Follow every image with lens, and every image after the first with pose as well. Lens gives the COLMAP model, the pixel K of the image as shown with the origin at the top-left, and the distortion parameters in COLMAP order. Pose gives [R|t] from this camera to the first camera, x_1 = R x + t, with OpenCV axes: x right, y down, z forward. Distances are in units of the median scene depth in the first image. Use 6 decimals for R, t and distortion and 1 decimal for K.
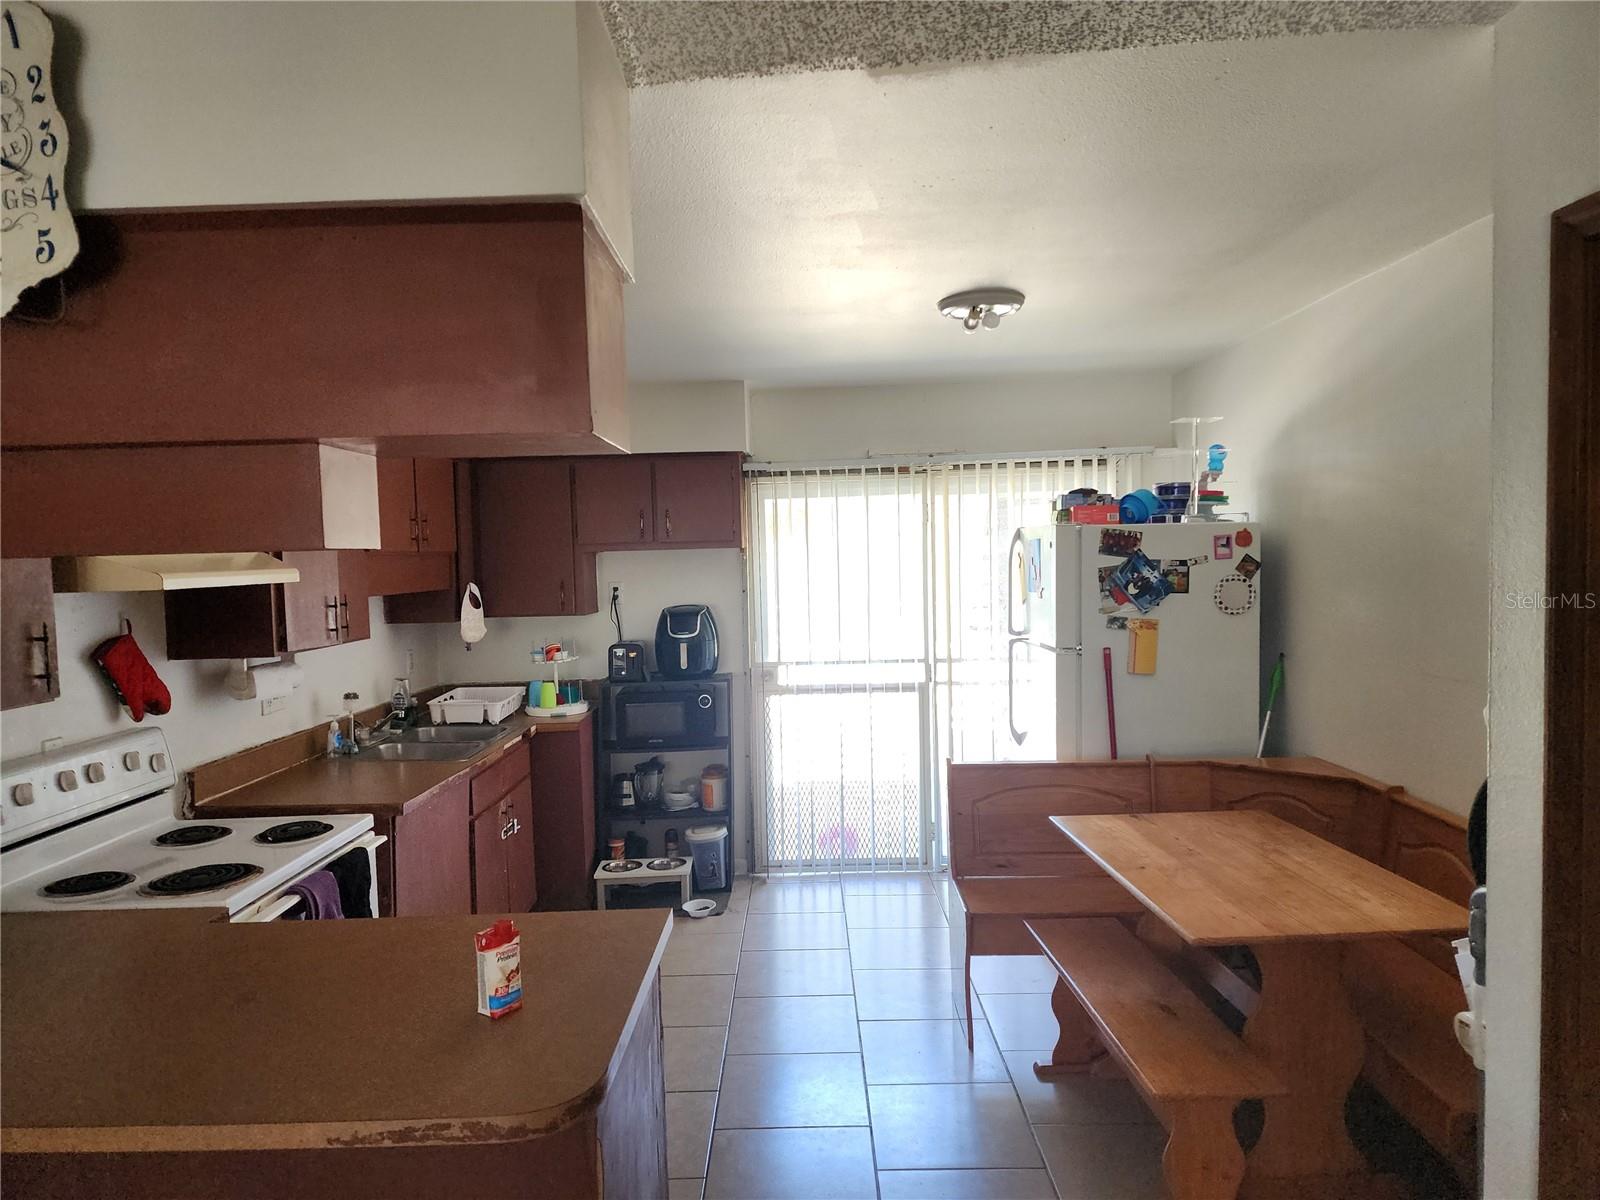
lens RADIAL K [[1078.3, 0, 790.2], [0, 1078.3, 587.4], [0, 0, 1]] dist [0.027398, -0.011879]
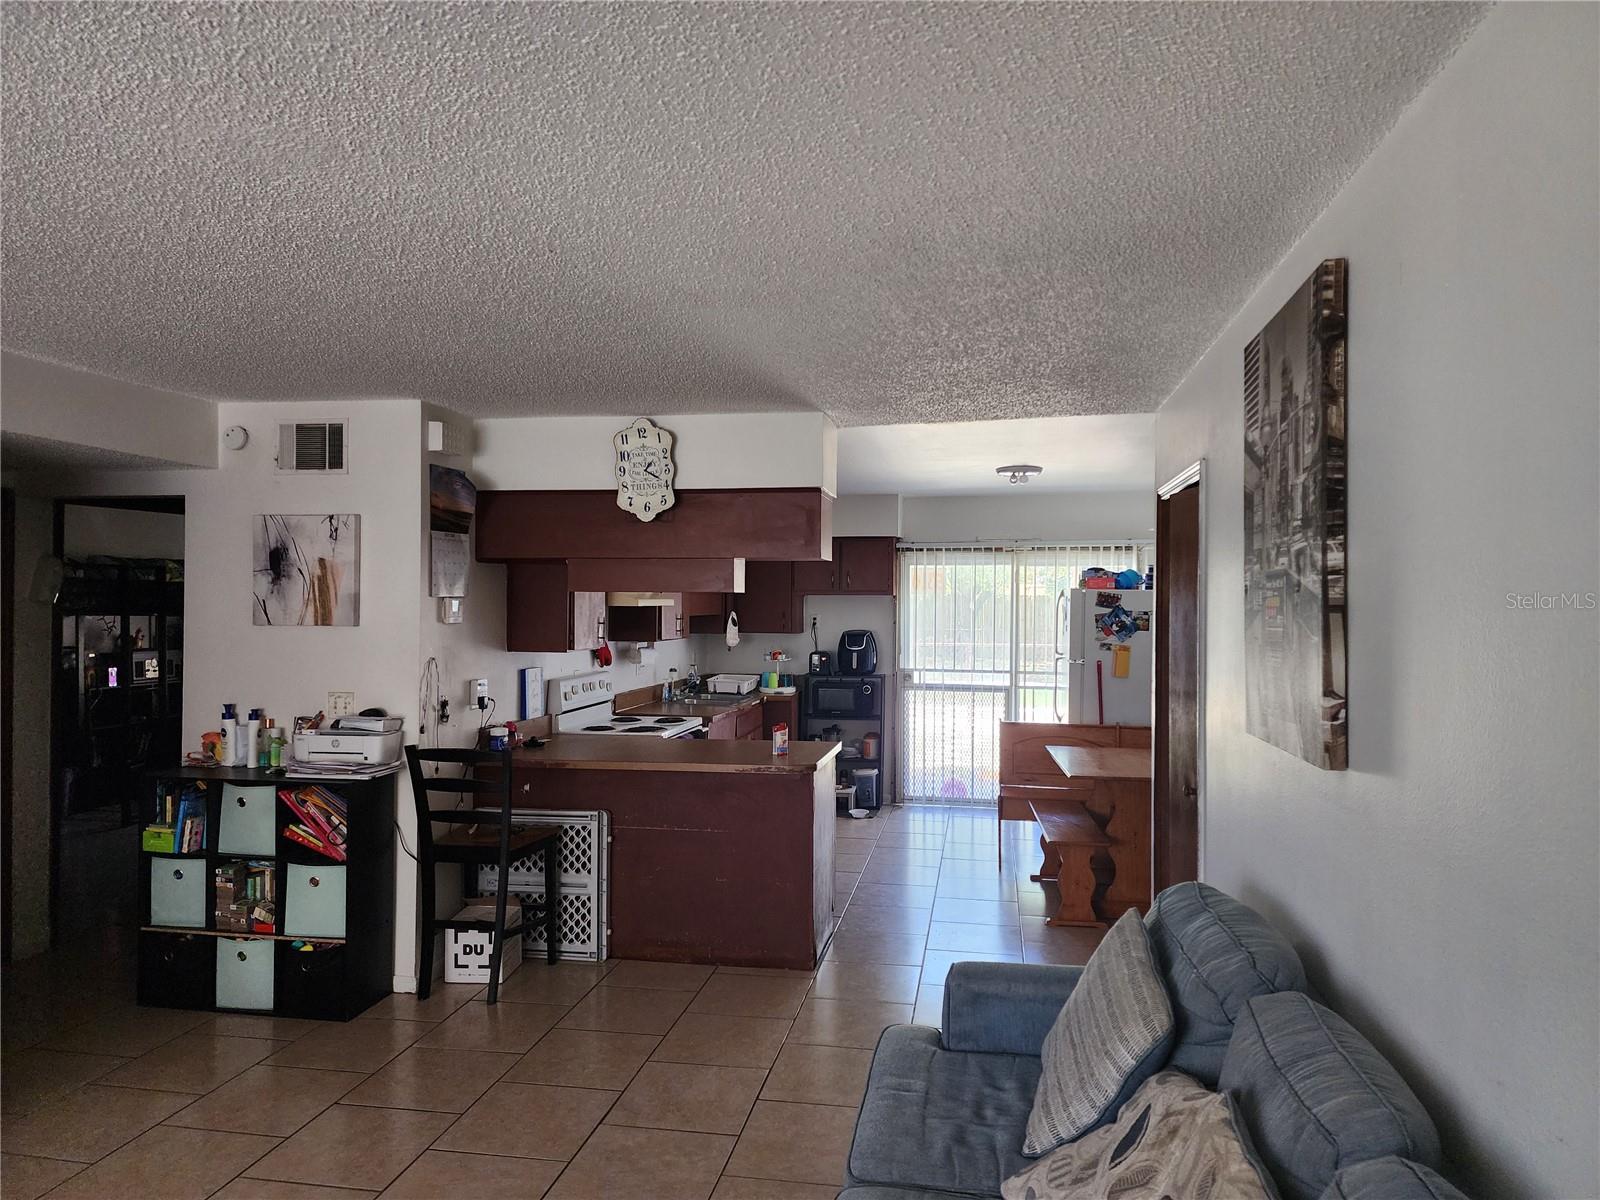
lens RADIAL K [[1078.3, 0, 800.5], [0, 1078.3, 594.8], [0, 0, 1]] dist [0.027398, -0.011879]
pose [[0.986674, 0.031292, -0.159674, 0.082371], [-0.037128, 0.998742, -0.033702, 0.022805], [0.158419, 0.039181, 0.986594, -0.665987]]
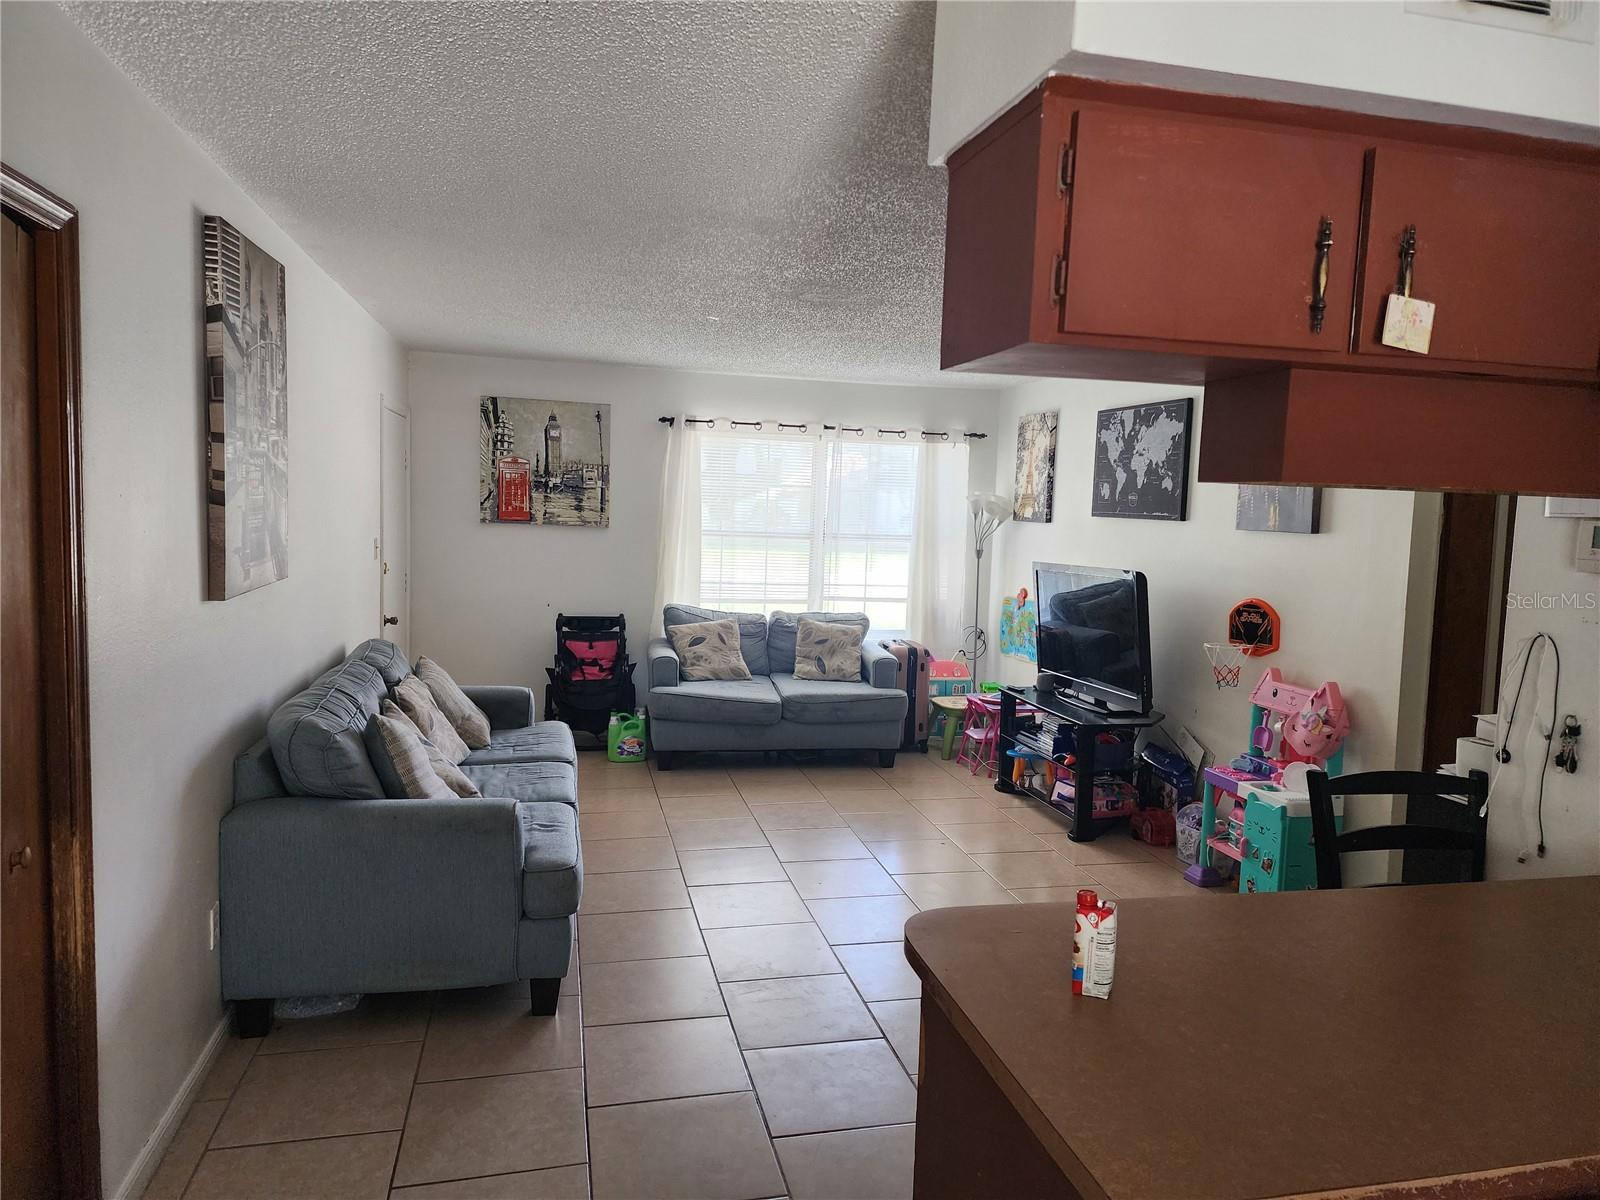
lens RADIAL K [[1078.3, 0, 801.7], [0, 1078.3, 599.2], [0, 0, 1]] dist [0.027398, -0.011879]
pose [[-0.971889, 0.023067, -0.234306, 0.022234], [-0.006712, 0.992070, 0.125506, -0.061562], [0.235343, 0.123551, -0.964027, 2.582228]]
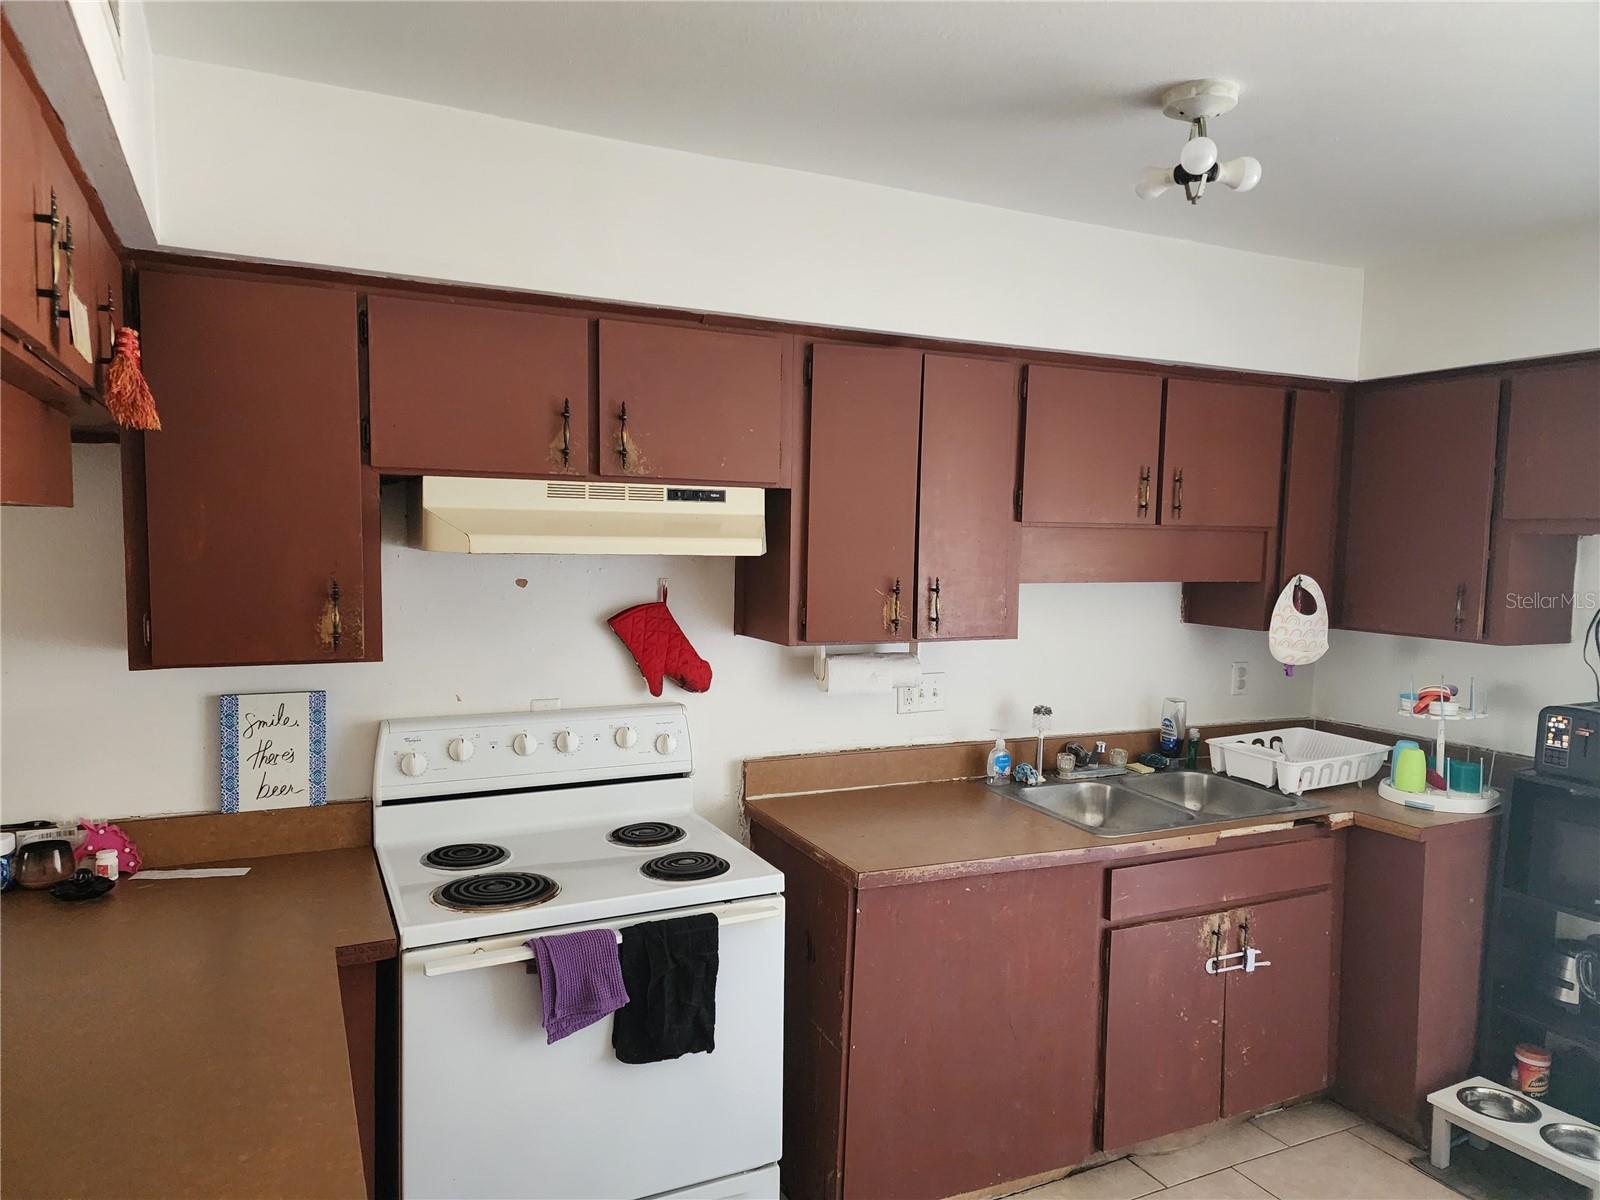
lens RADIAL K [[1078.3, 0, 798.5], [0, 1078.3, 608.6], [0, 0, 1]] dist [0.027398, -0.011879]
pose [[0.437940, 0.099605, -0.893469, 0.165981], [-0.057420, 0.994913, 0.082769, -0.021174], [0.897169, 0.015055, 0.441431, 0.437334]]
